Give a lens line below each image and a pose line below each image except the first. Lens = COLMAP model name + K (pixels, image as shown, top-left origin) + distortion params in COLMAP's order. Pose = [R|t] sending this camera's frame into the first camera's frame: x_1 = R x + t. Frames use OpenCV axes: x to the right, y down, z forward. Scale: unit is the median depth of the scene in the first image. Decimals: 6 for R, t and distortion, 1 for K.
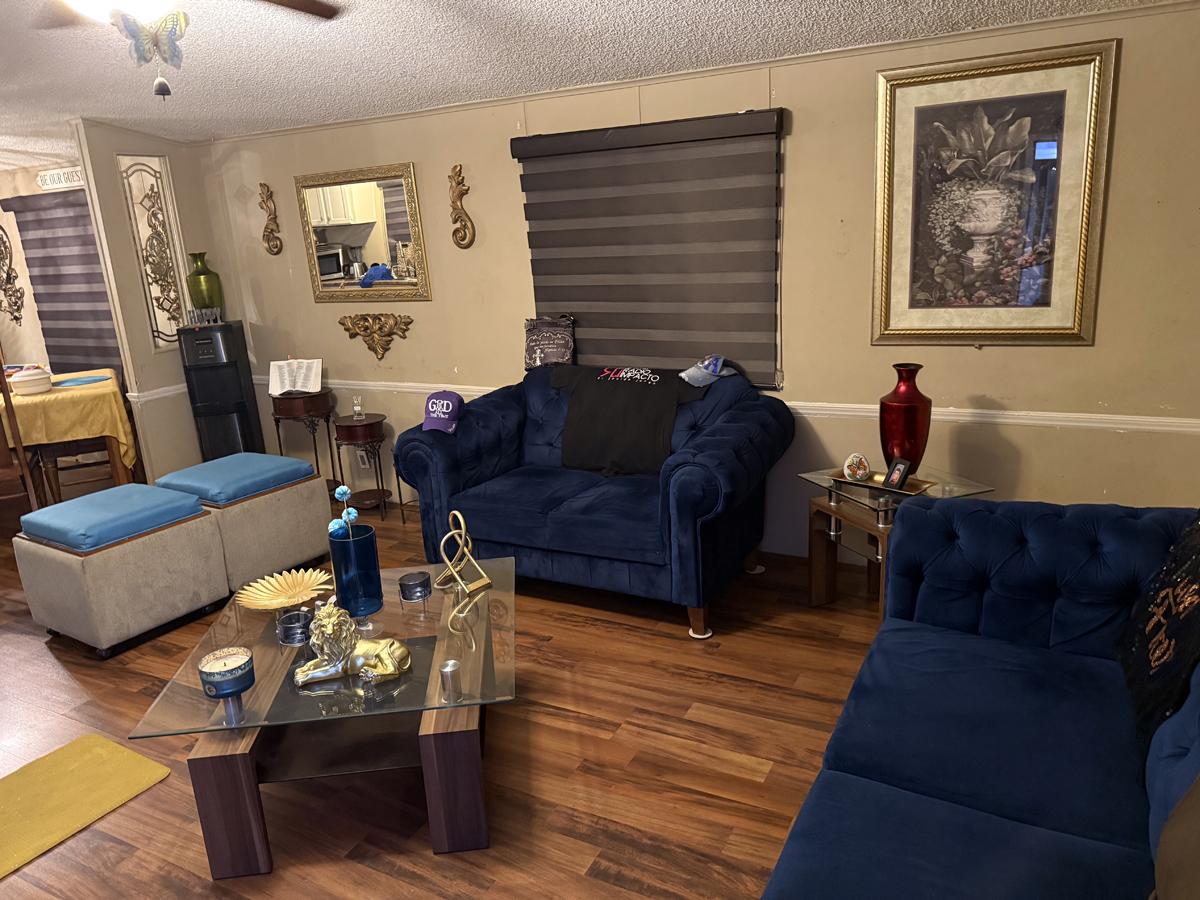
lens RADIAL K [[852.2, 0, 593.2], [0, 852.2, 441.9], [0, 0, 1]] dist [0.074979, -0.098101]
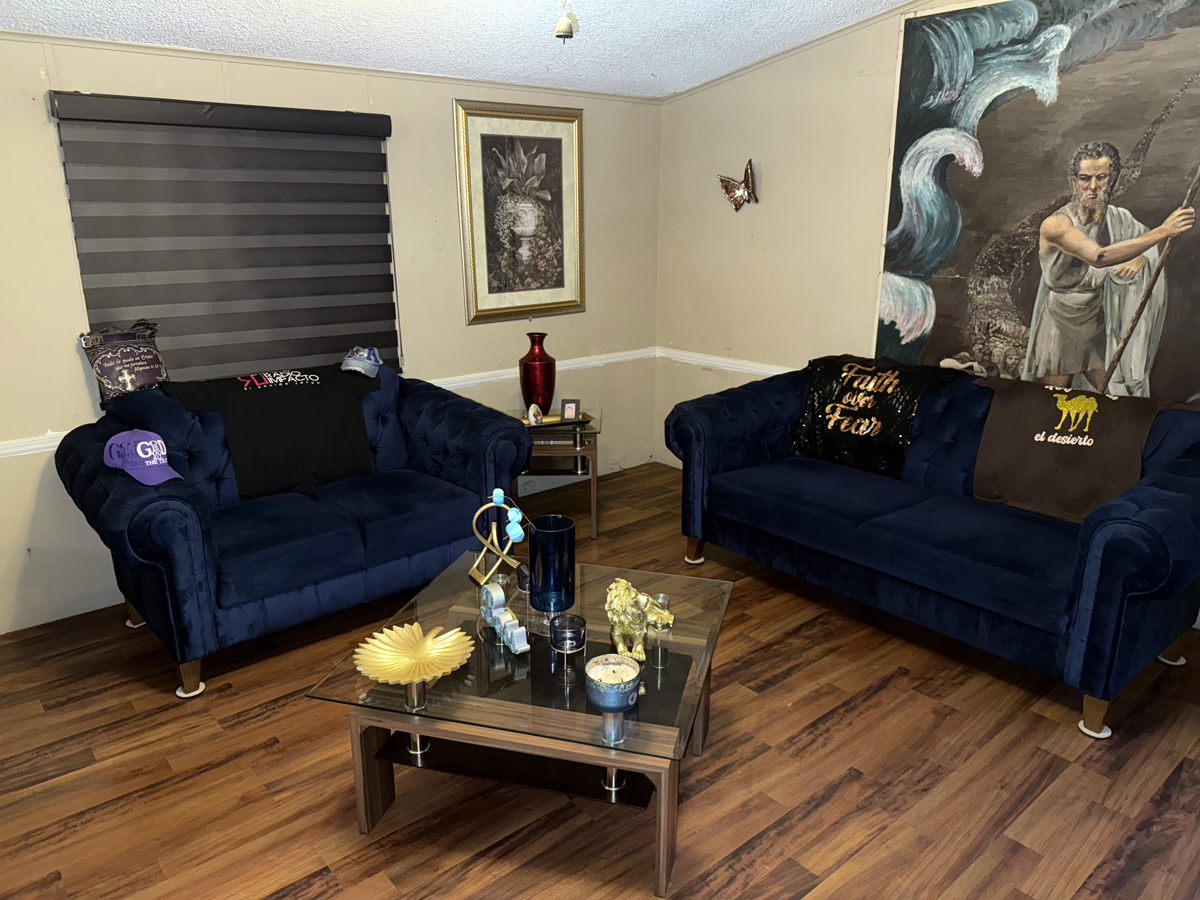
lens RADIAL K [[852.2, 0, 589.7], [0, 852.2, 453.9], [0, 0, 1]] dist [0.074979, -0.098101]
pose [[0.379602, -0.201944, 0.902841, -0.805332], [0.211010, 0.969062, 0.128037, -0.059538], [-0.900765, 0.141905, 0.410470, 0.405473]]
